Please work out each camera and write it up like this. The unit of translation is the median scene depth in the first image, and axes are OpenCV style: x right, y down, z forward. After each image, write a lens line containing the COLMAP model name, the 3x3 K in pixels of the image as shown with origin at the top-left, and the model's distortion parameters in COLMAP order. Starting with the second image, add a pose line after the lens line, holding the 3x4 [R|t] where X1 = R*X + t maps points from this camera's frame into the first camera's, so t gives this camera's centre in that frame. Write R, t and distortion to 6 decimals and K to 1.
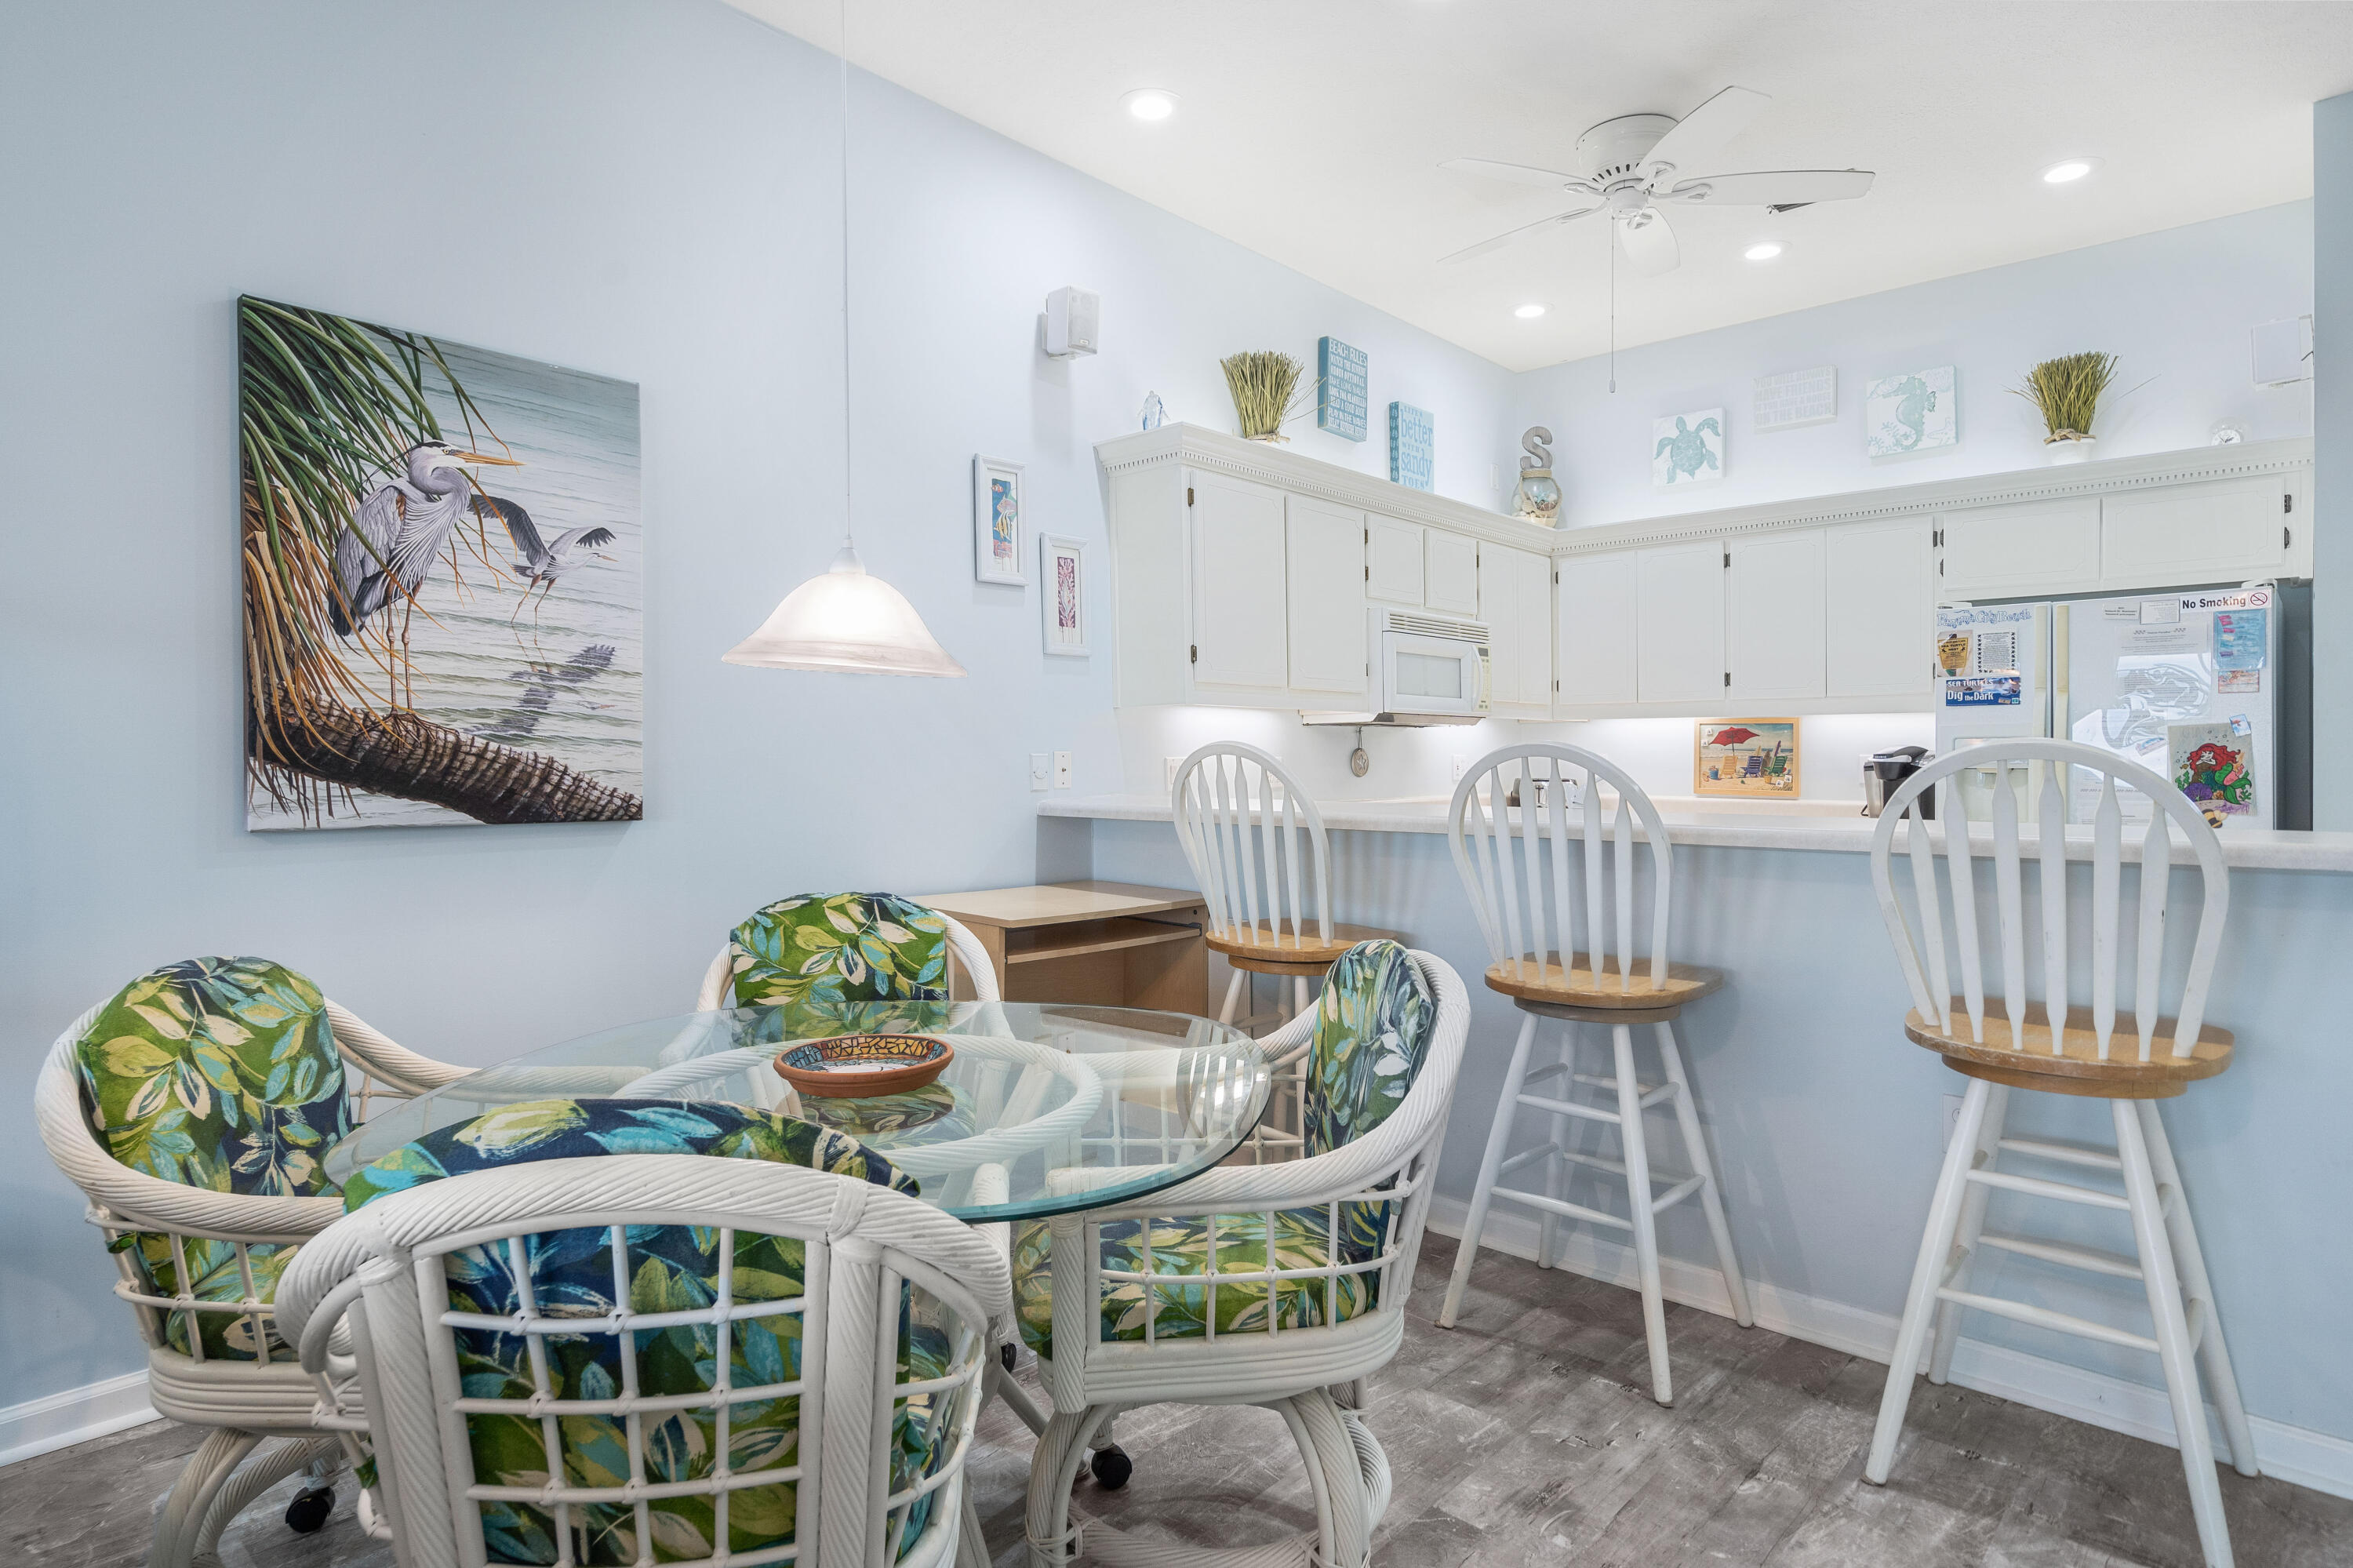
lens RADIAL K [[1289.3, 0, 1125.7], [0, 1289.3, 761.5], [0, 0, 1]] dist [0.004397, 0.003505]
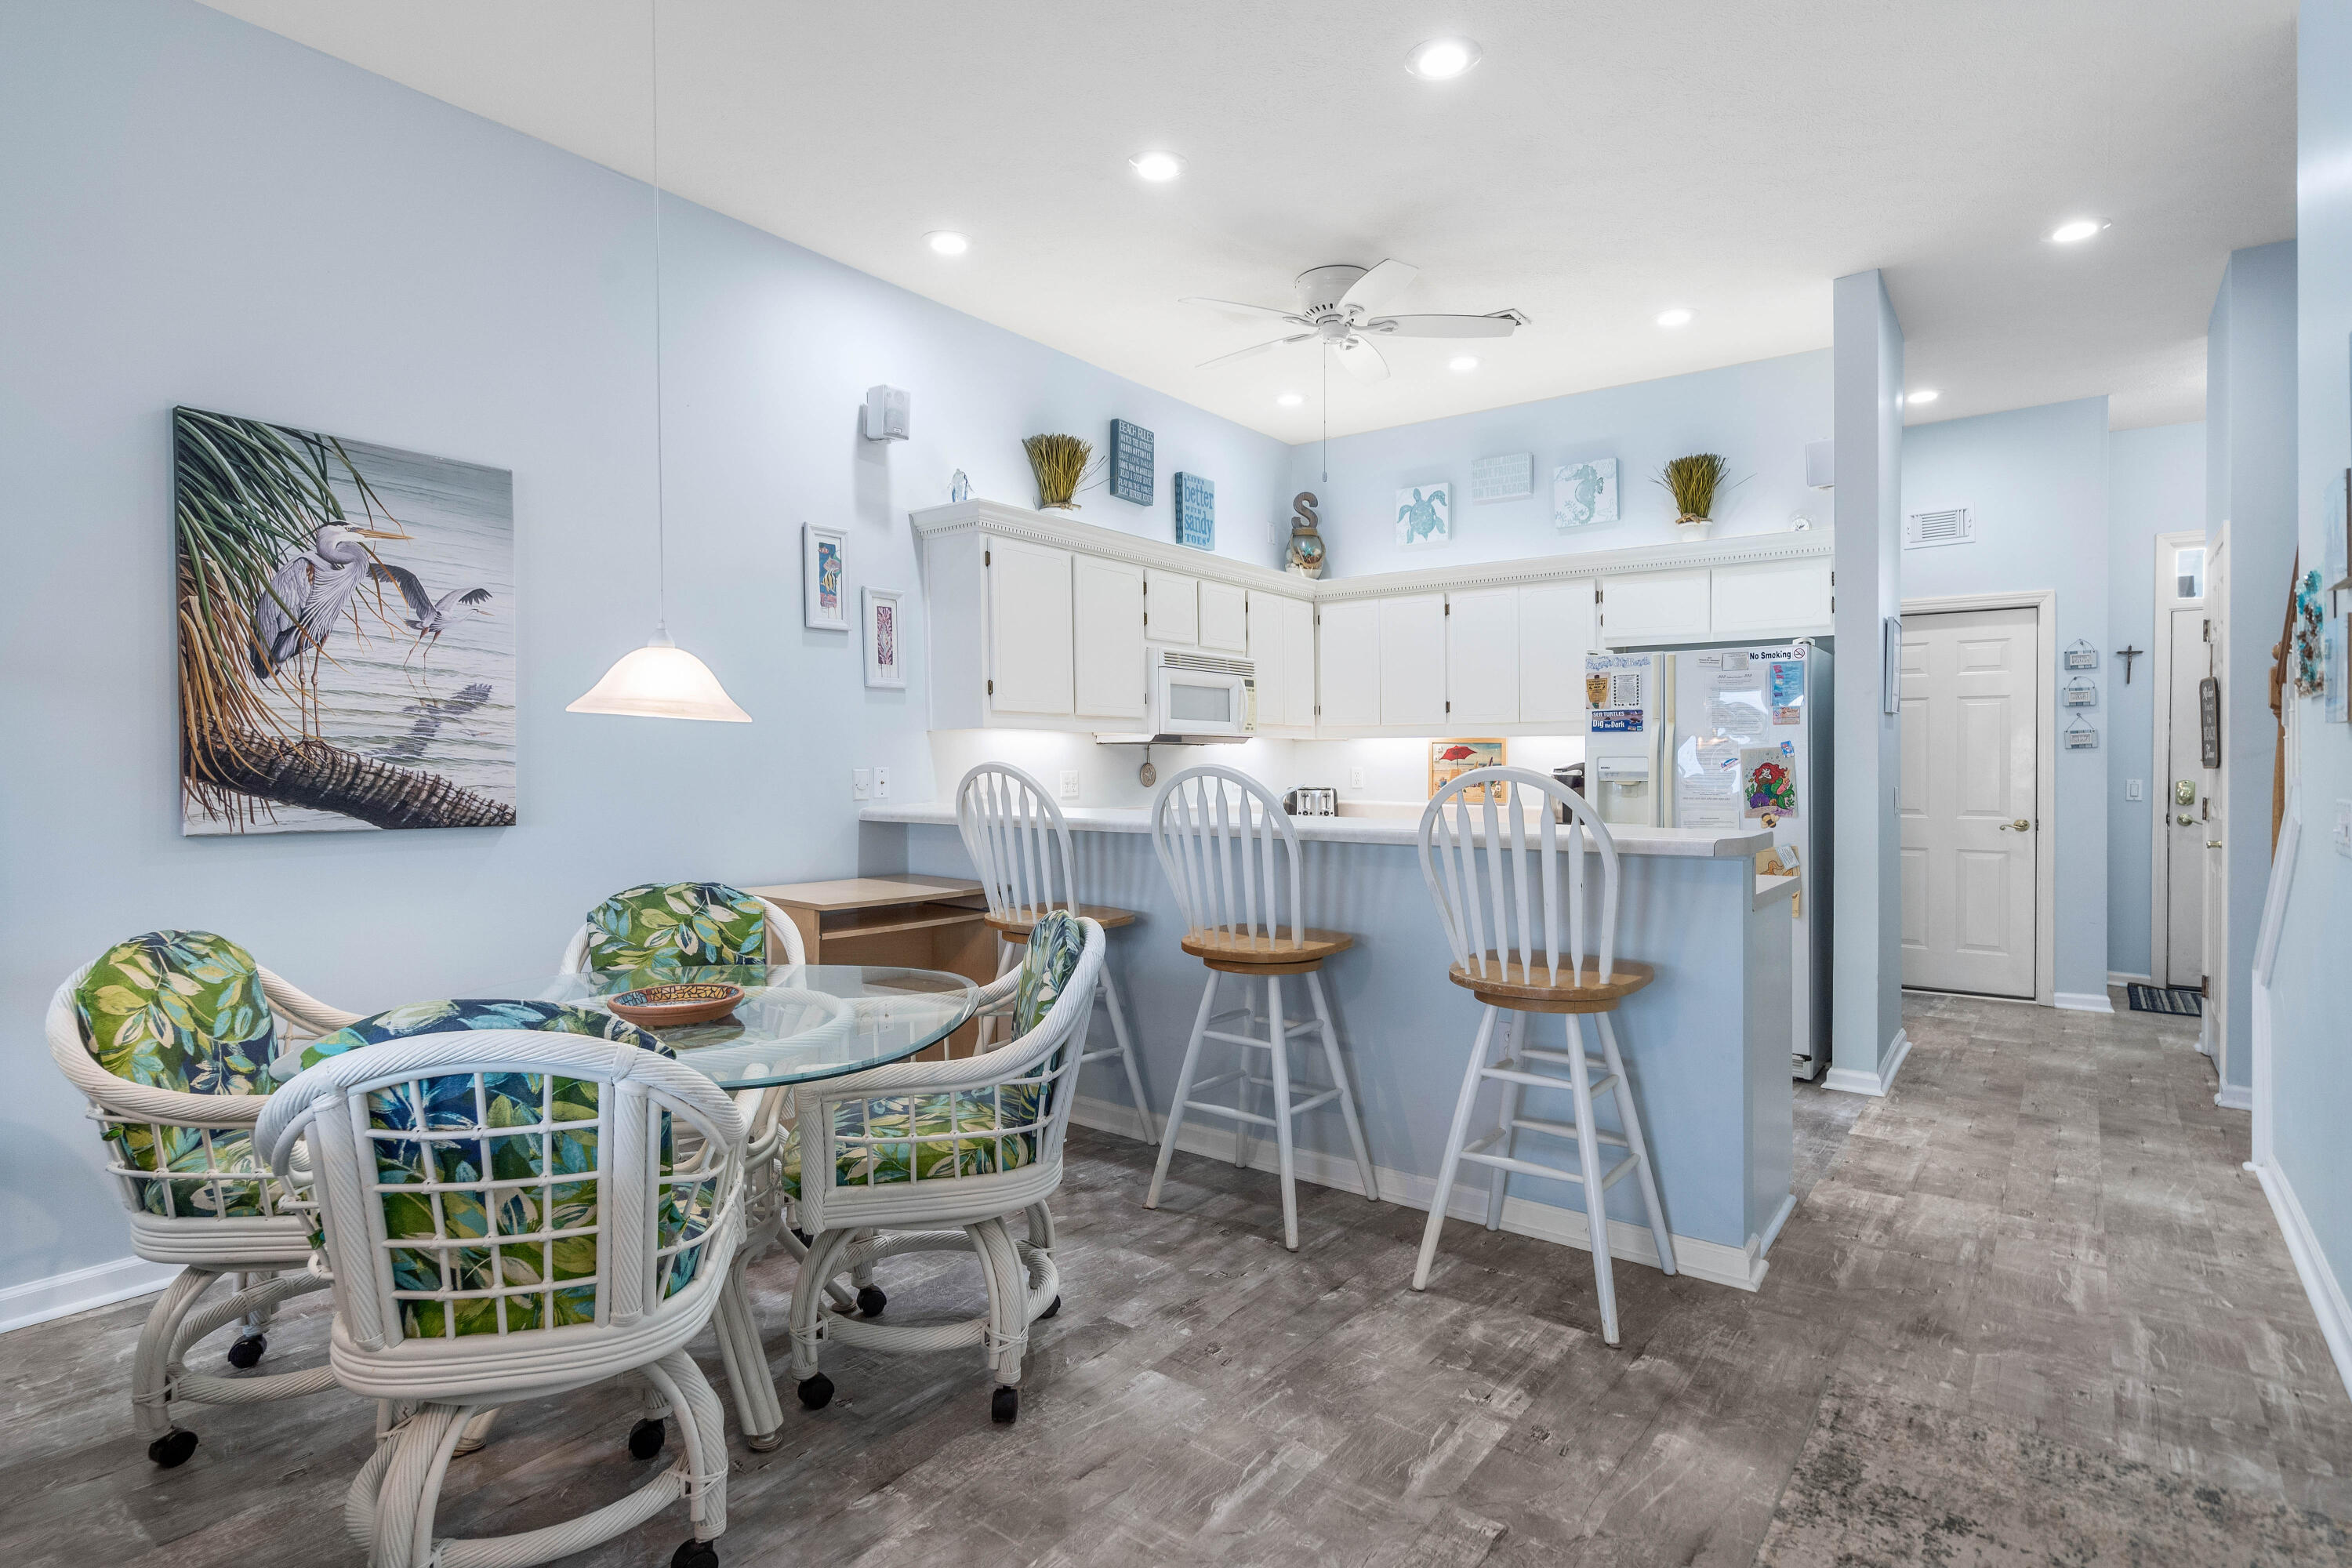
lens RADIAL K [[1214.5, 0, 1127.6], [0, 1214.5, 772.5], [0, 0, 1]] dist [0.002860, -0.000813]
pose [[0.995360, 0.000945, 0.096216, 0.098651], [-0.001440, 0.999986, 0.005080, -0.012389], [-0.096210, -0.005195, 0.995347, -0.218037]]
